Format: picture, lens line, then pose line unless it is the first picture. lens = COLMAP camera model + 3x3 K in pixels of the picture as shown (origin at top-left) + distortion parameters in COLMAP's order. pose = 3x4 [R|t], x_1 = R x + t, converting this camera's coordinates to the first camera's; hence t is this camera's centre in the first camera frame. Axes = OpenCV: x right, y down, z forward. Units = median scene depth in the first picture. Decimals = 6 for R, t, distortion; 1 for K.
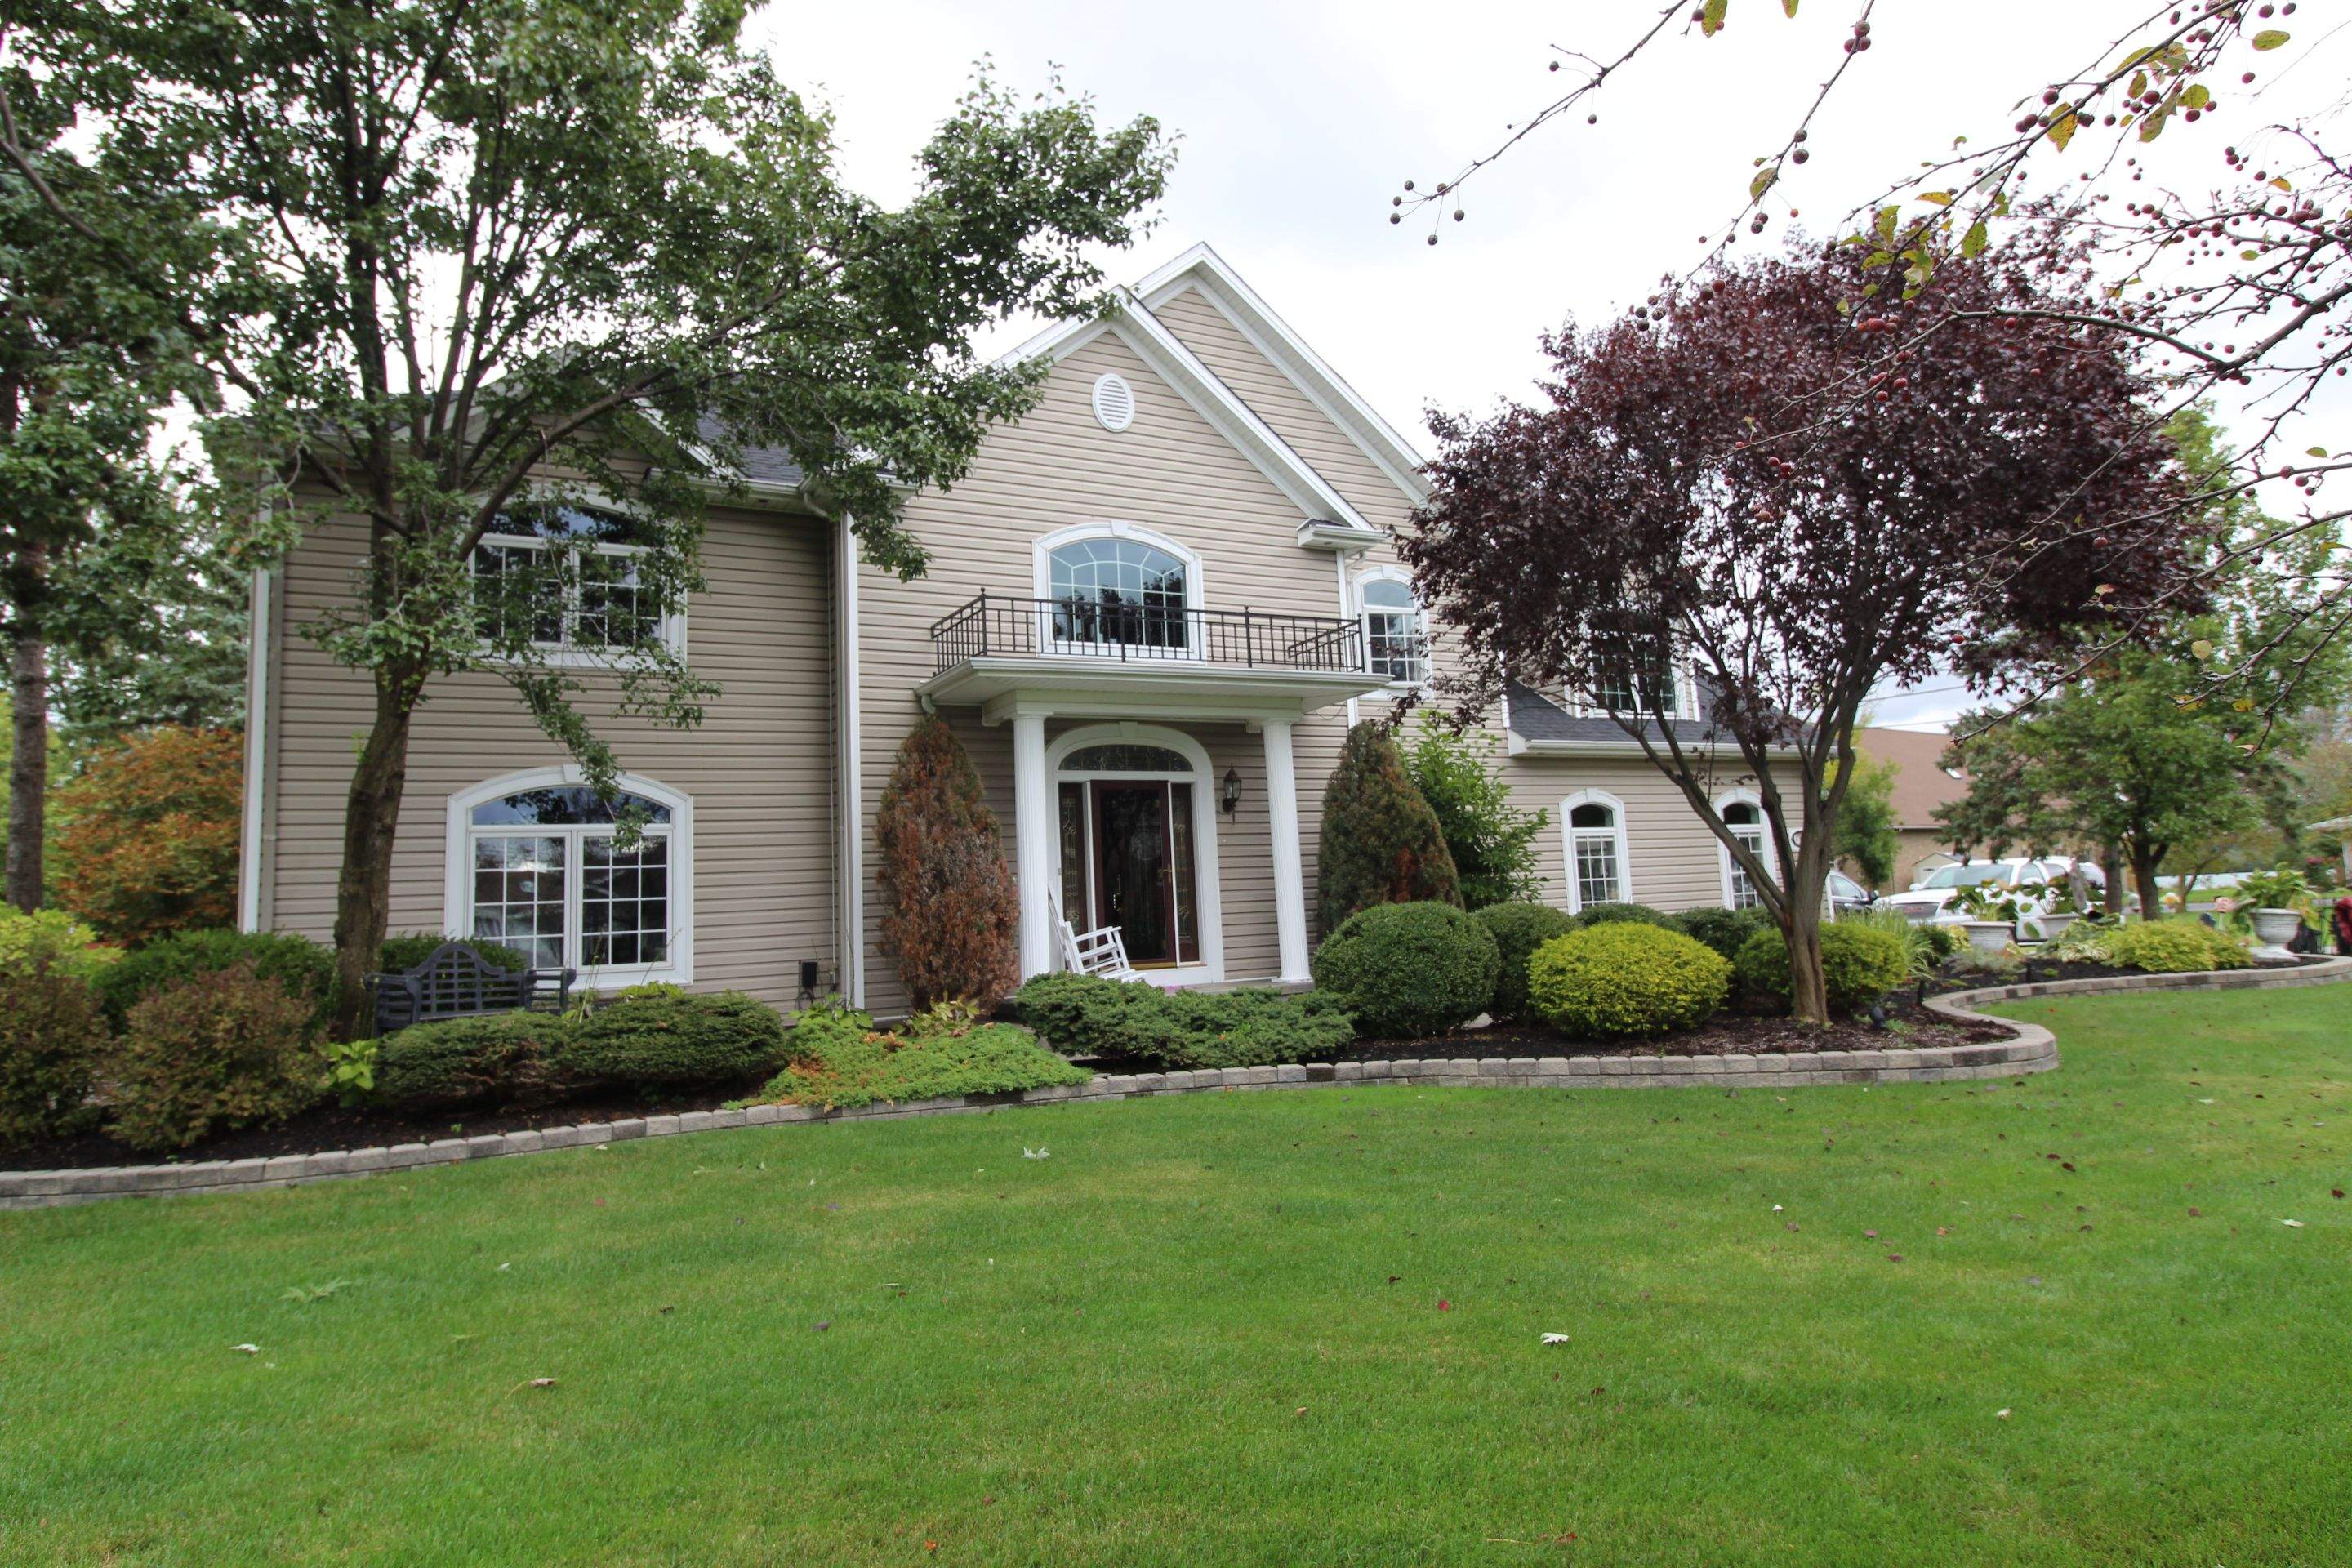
lens RADIAL K [[1047.7, 0, 1176.0], [0, 1047.7, 784.0], [0, 0, 1]] dist [-0.015104, -0.000509]
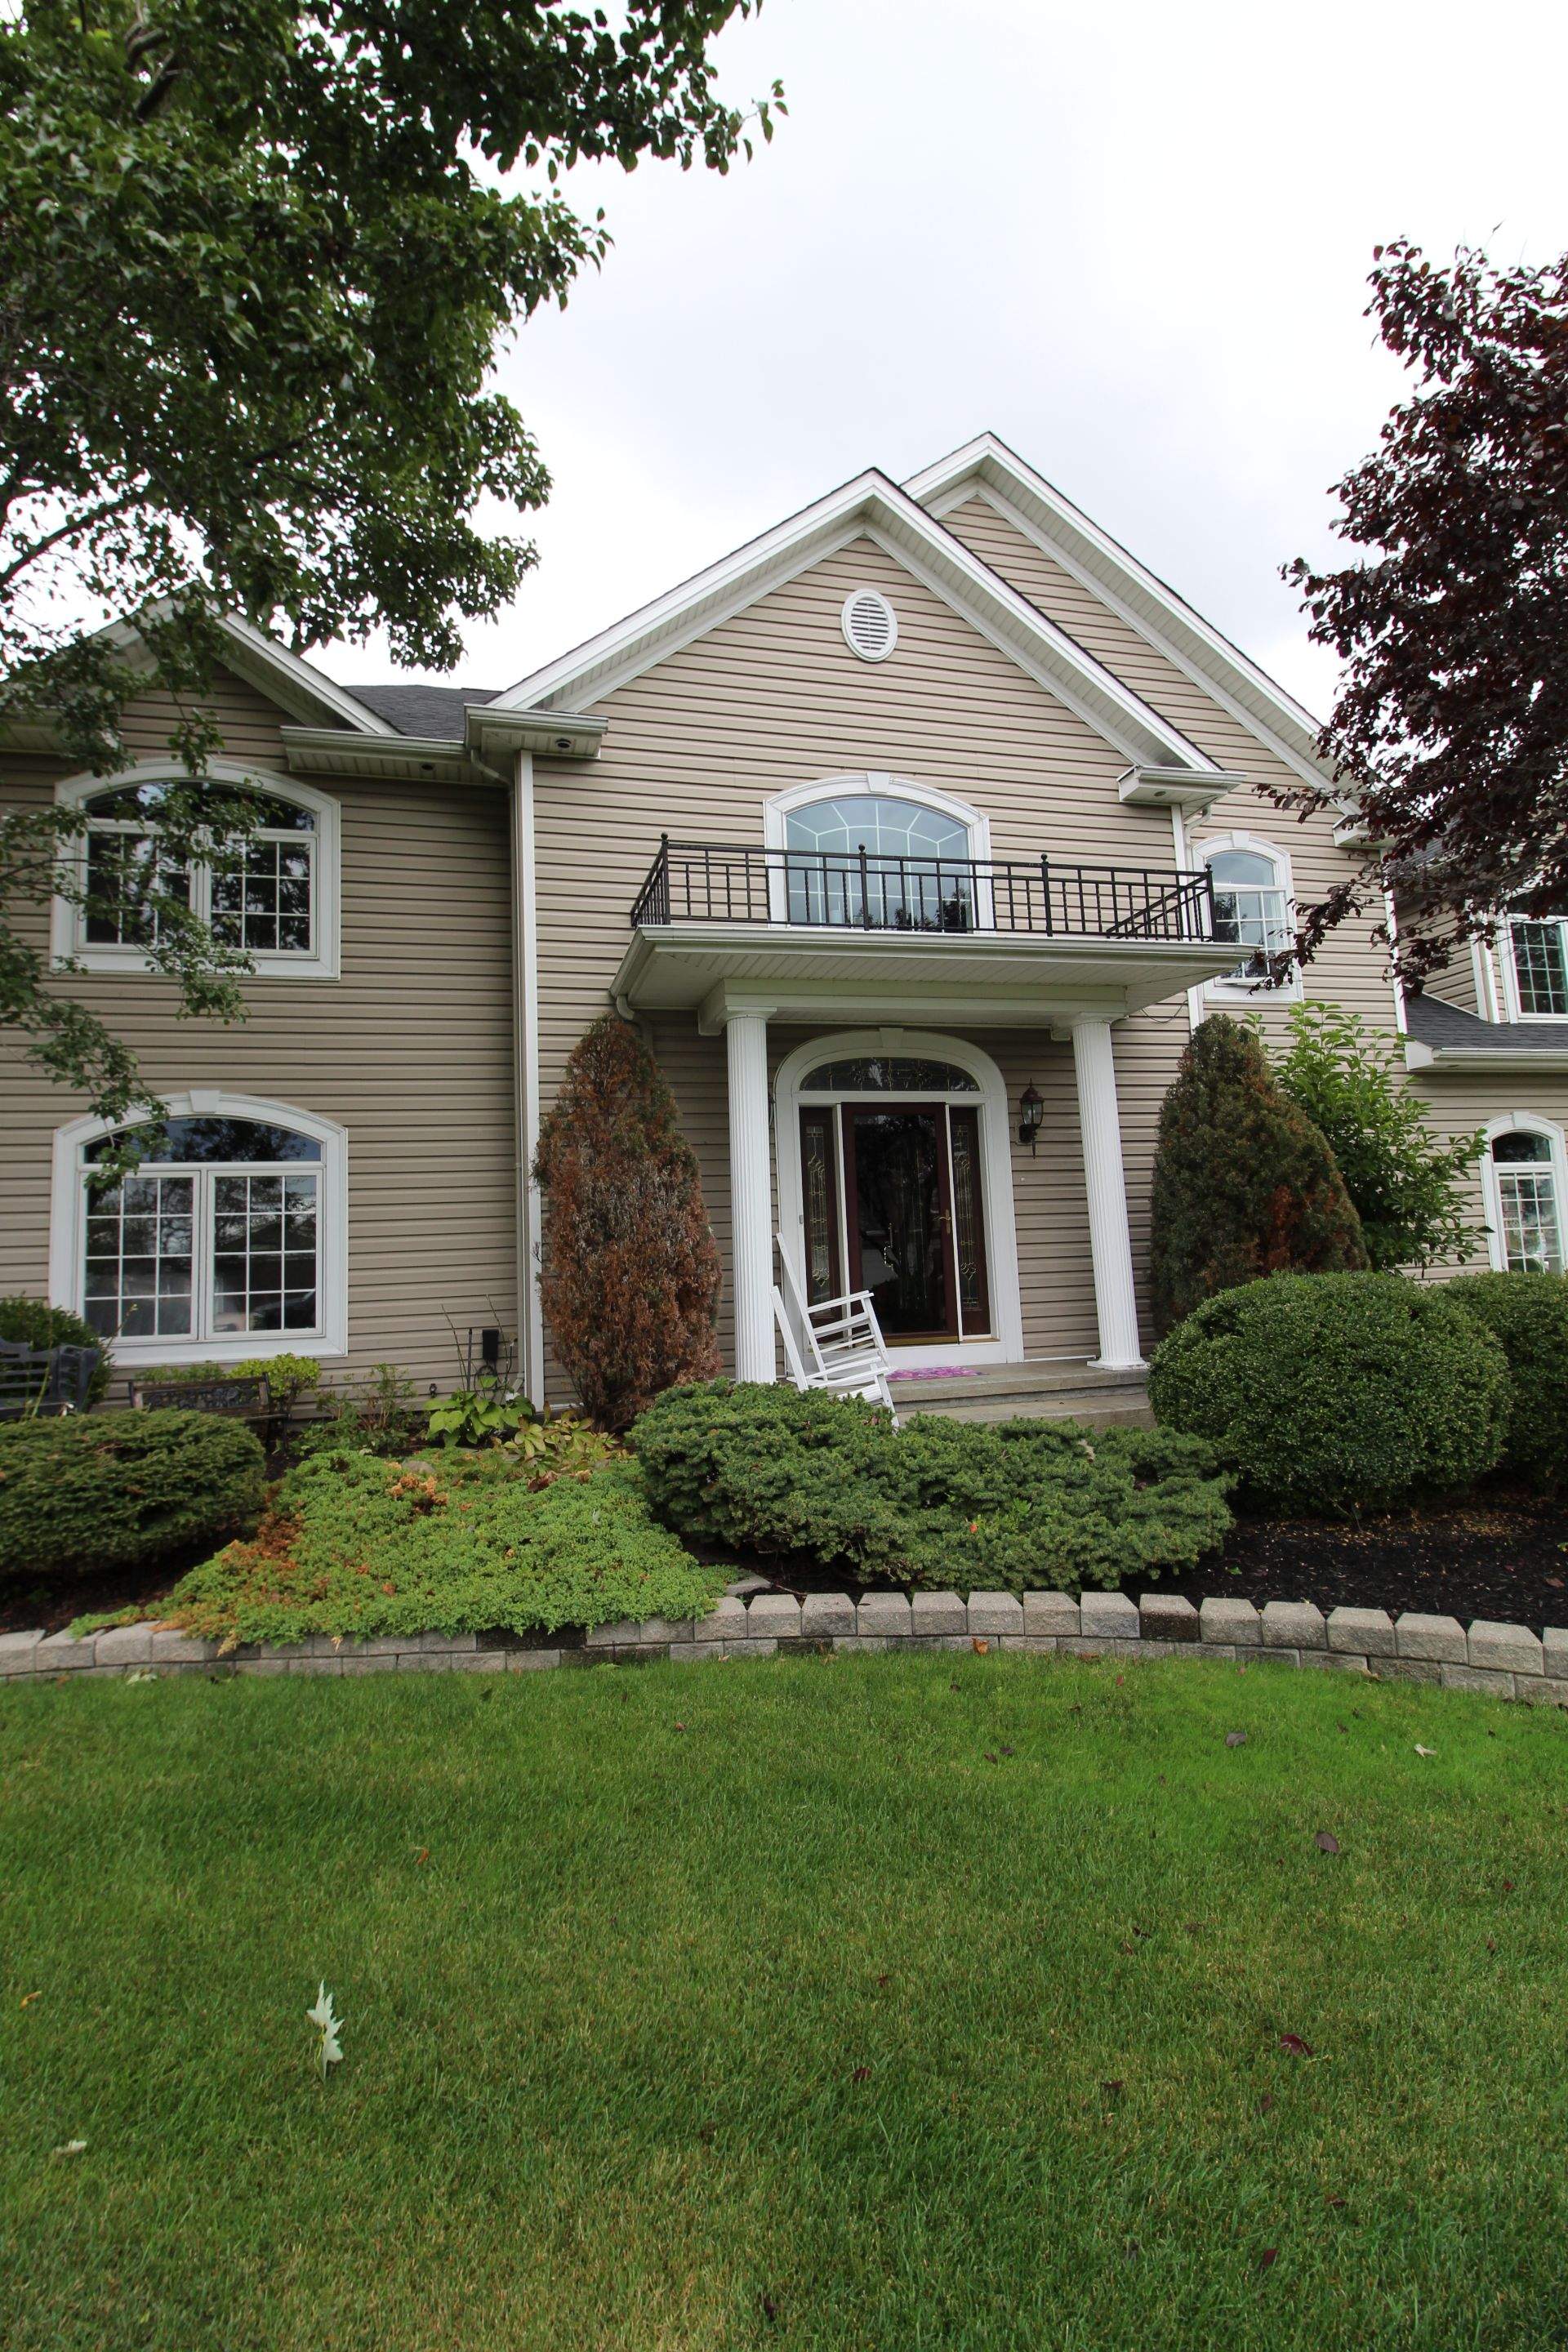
lens RADIAL K [[1047.7, 0, 744.0], [0, 1047.7, 1164.4], [0, 0, 1]] dist [-0.015104, -0.000509]
pose [[0.973162, -0.011770, -0.229822, 0.030142], [0.018960, 0.999397, 0.029103, 0.020503], [0.229340, -0.032679, 0.972798, 0.250957]]
